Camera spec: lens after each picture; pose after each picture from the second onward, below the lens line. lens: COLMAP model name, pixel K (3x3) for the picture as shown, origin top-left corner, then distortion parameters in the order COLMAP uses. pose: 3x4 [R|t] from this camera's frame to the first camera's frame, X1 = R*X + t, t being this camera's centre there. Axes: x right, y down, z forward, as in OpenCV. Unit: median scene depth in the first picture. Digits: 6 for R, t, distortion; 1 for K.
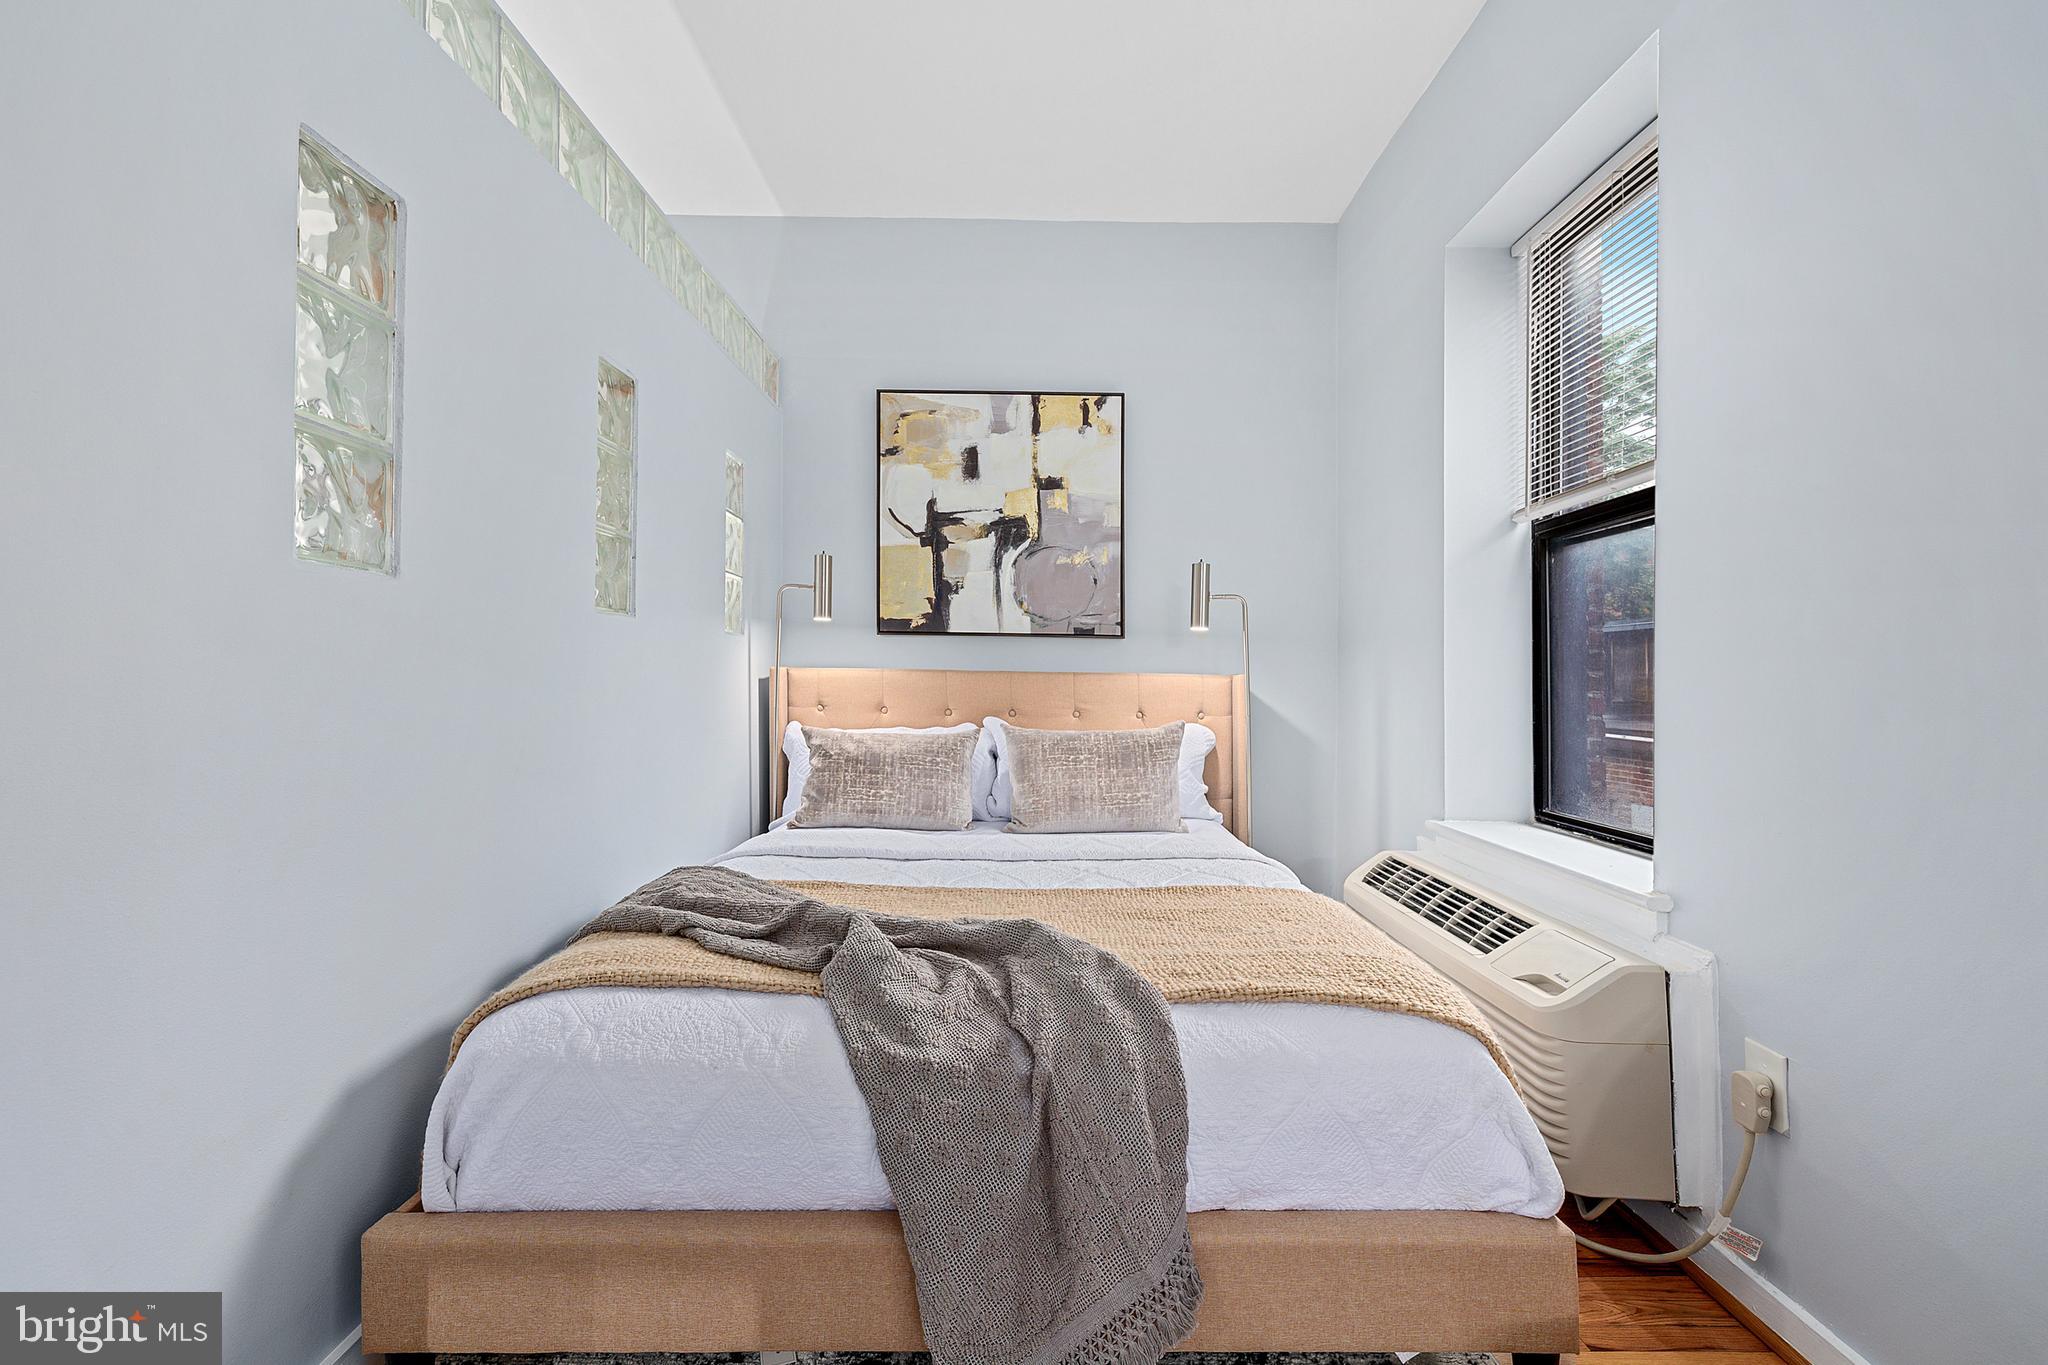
lens RADIAL K [[875.9, 0, 1018.5], [0, 875.9, 670.4], [0, 0, 1]] dist [-0.002717, -0.000144]
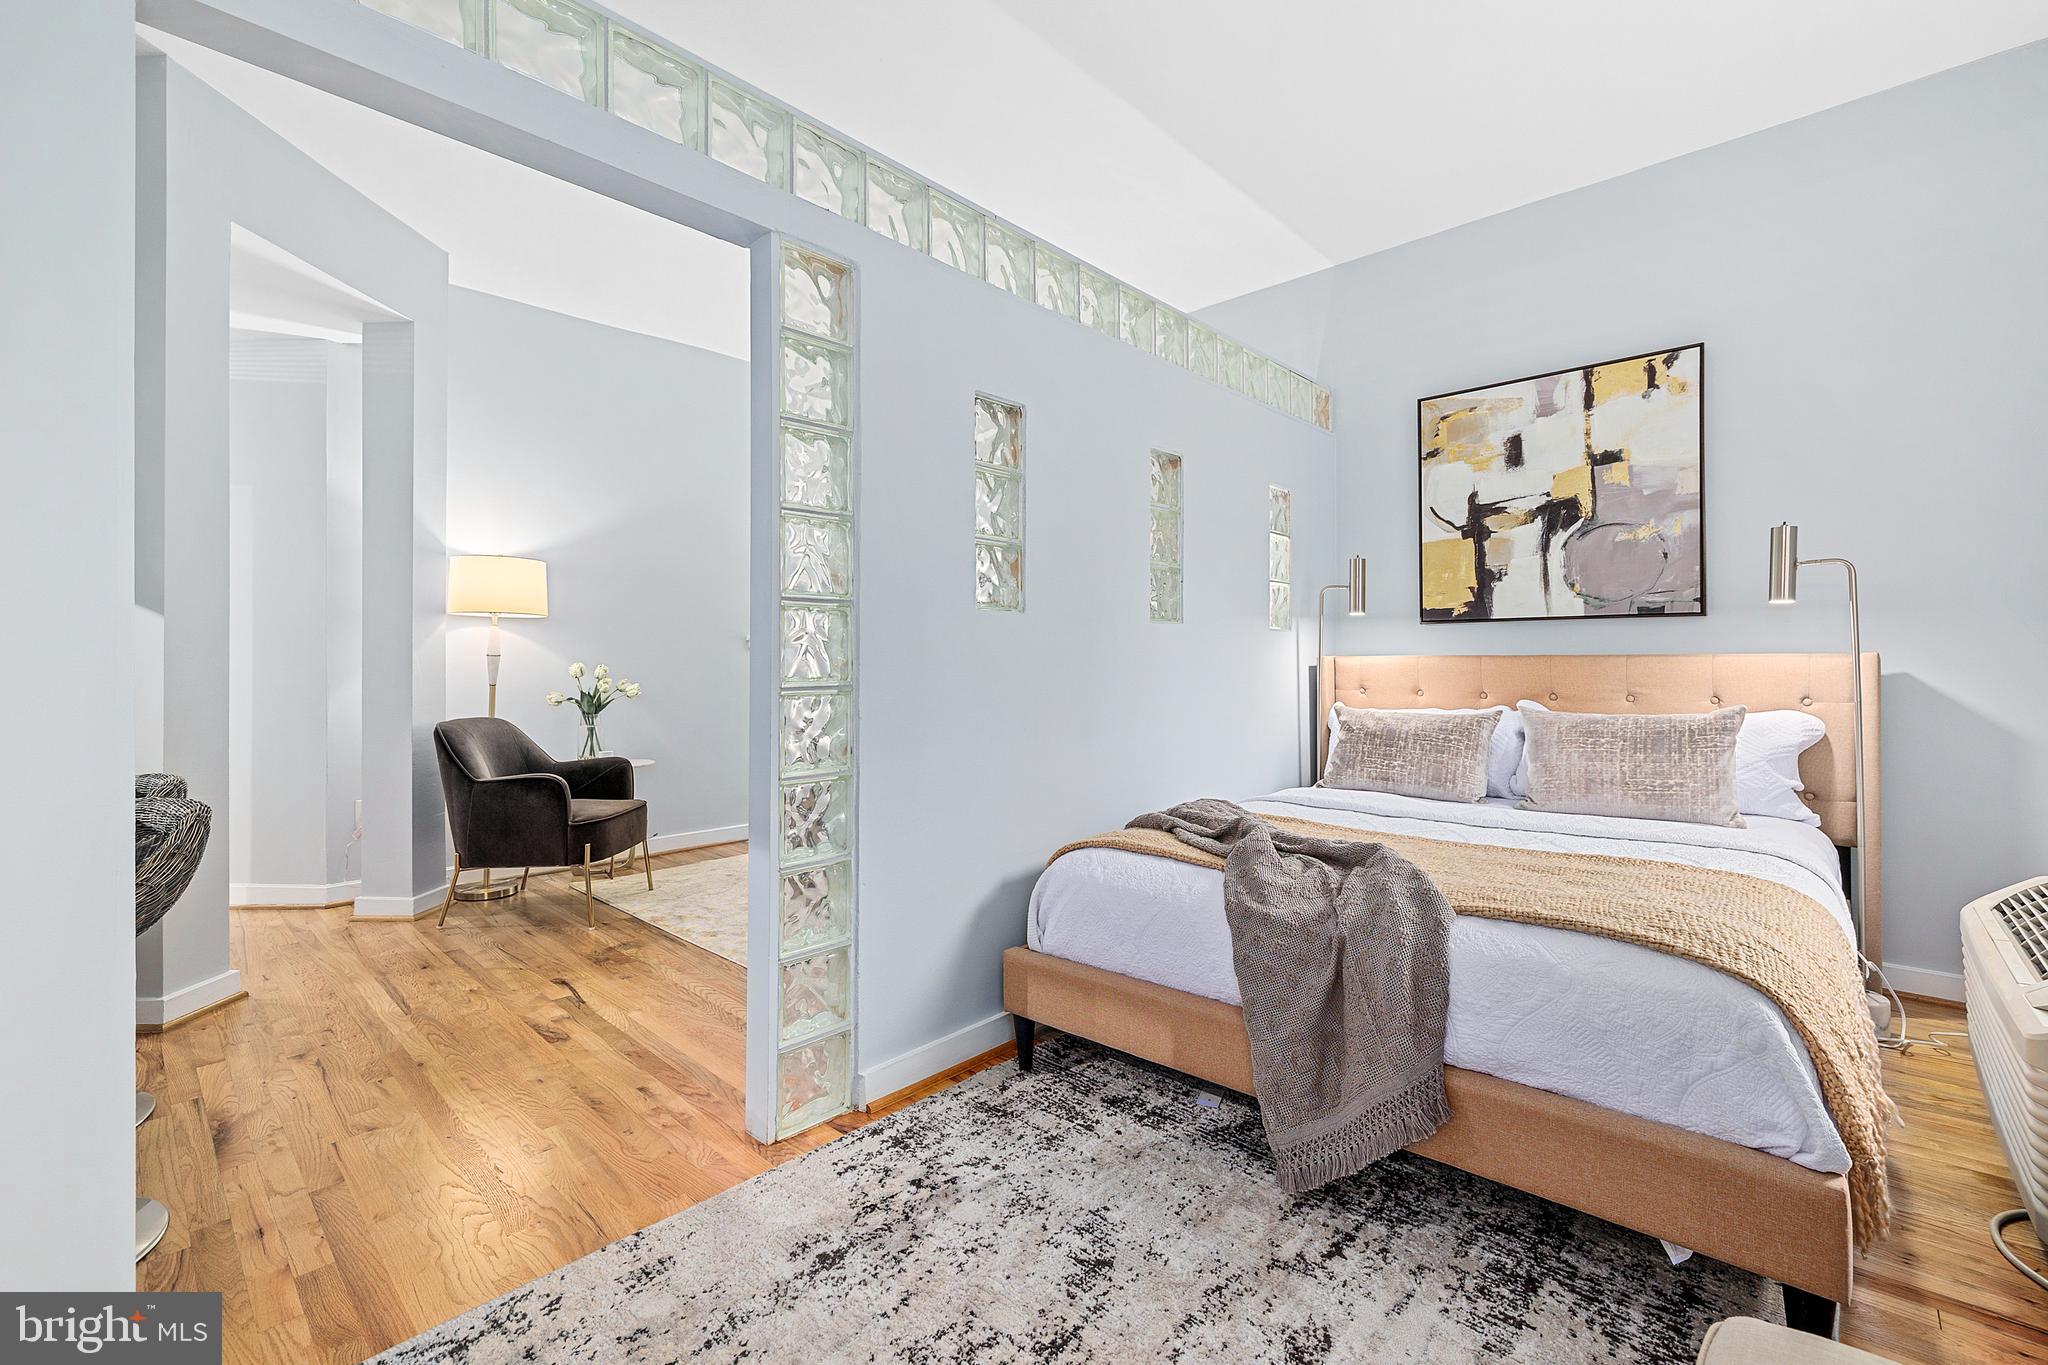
lens RADIAL K [[875.9, 0, 1016.8], [0, 875.9, 668.4], [0, 0, 1]] dist [0.001245, 0.000045]
pose [[0.729556, -0.011768, -0.683820, 0.238095], [0.019350, 0.999807, 0.003438, 0.000859], [0.683648, -0.015740, 0.729643, -0.156782]]
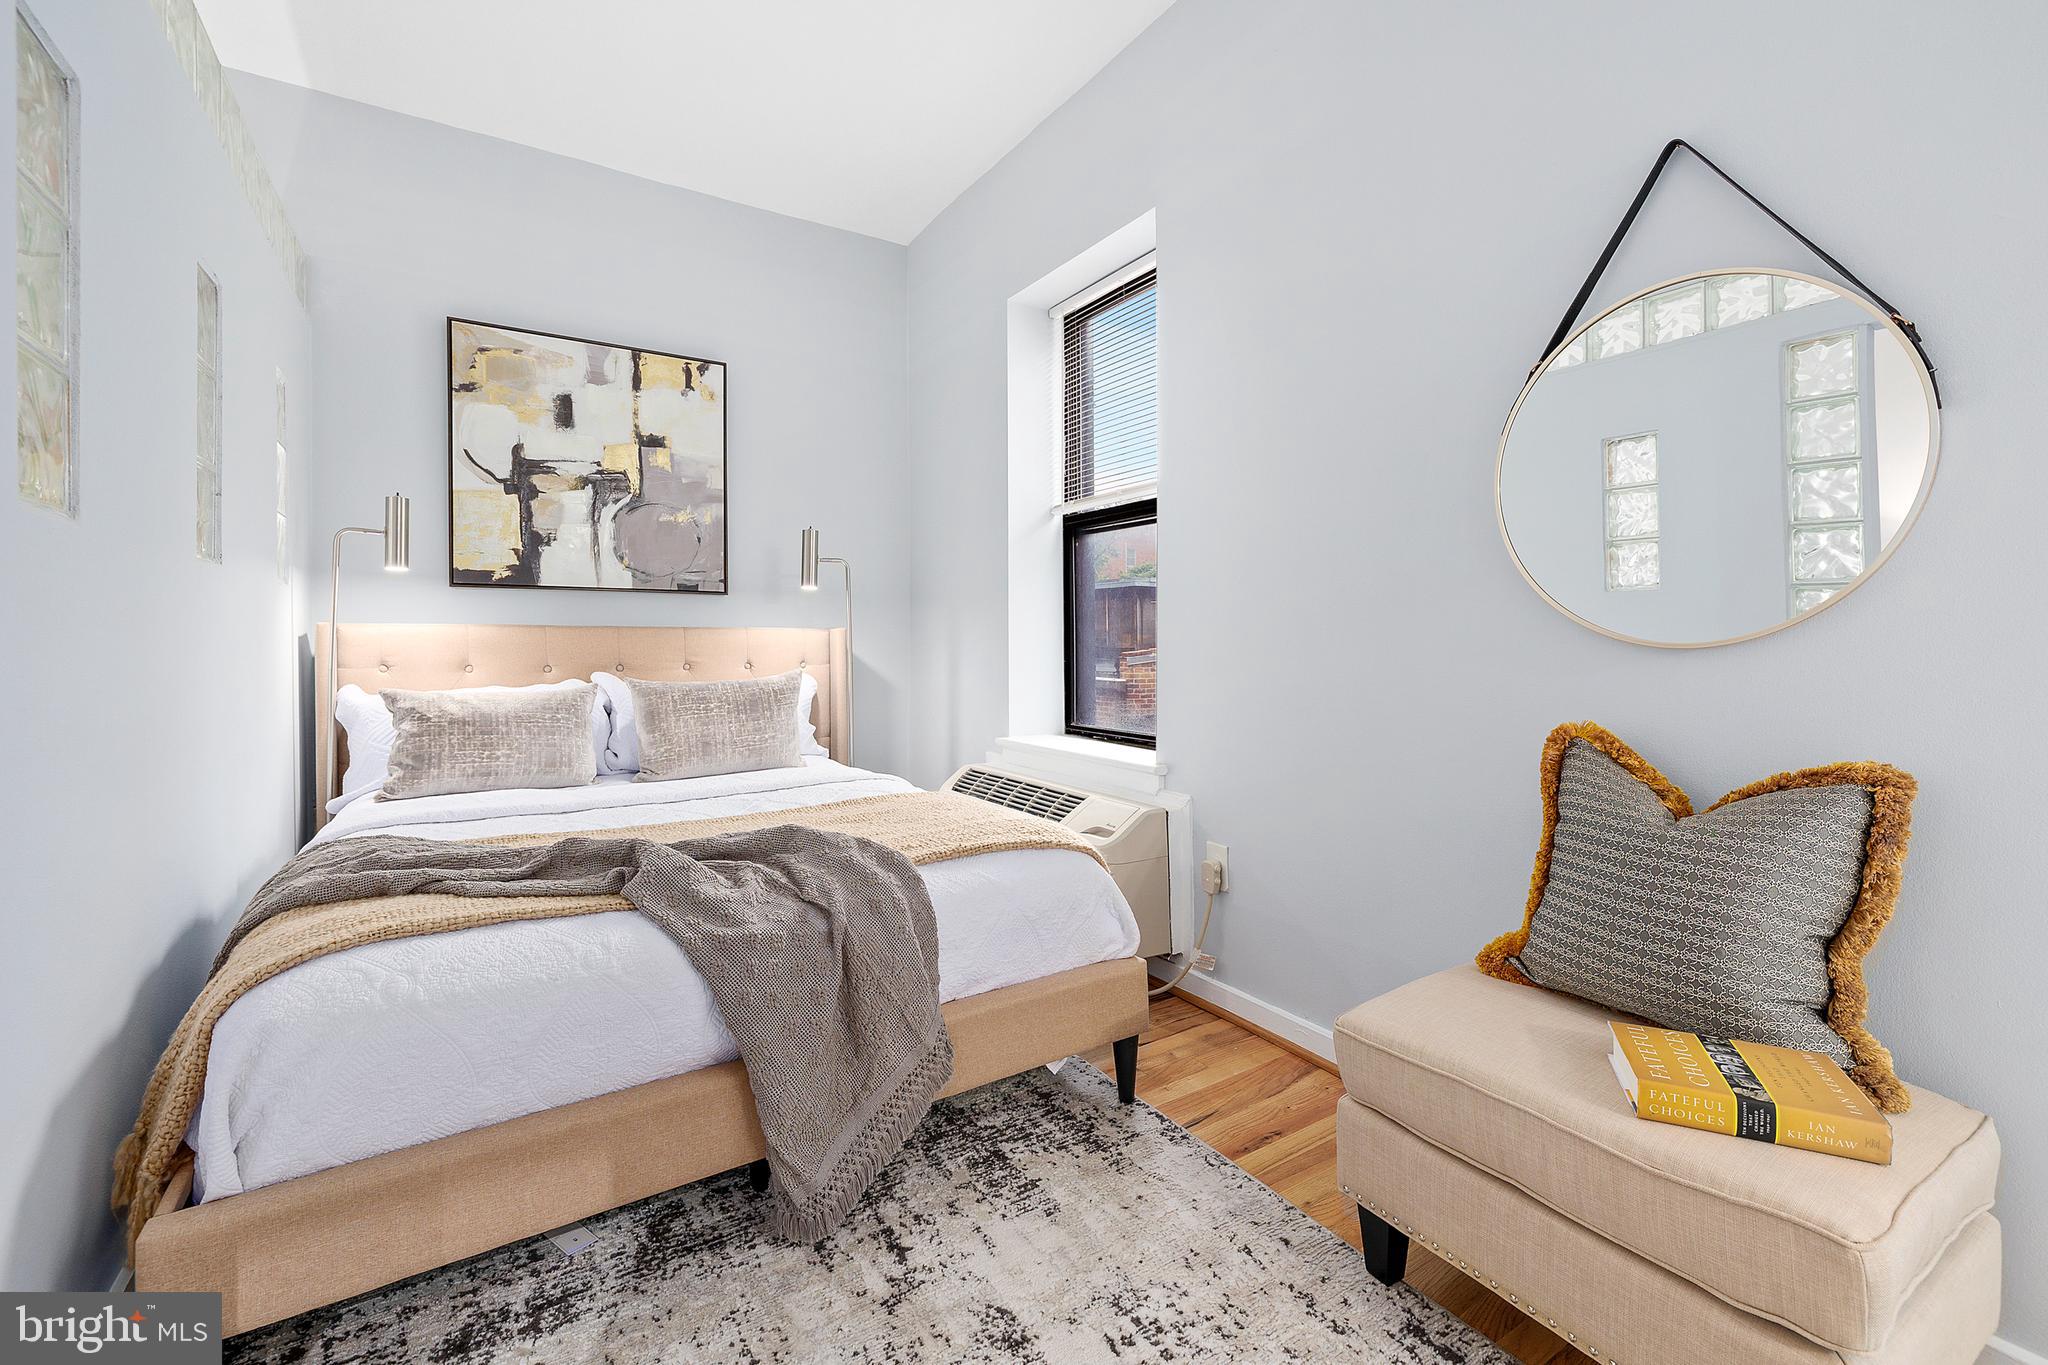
lens RADIAL K [[882.1, 0, 1031.9], [0, 882.1, 634.7], [0, 0, 1]] dist [-0.013071, 0.000145]
pose [[0.834704, -0.009456, 0.550617, -0.174375], [0.003453, 0.999923, 0.011937, 0.000332], [-0.550688, -0.008063, 0.834673, -0.104455]]
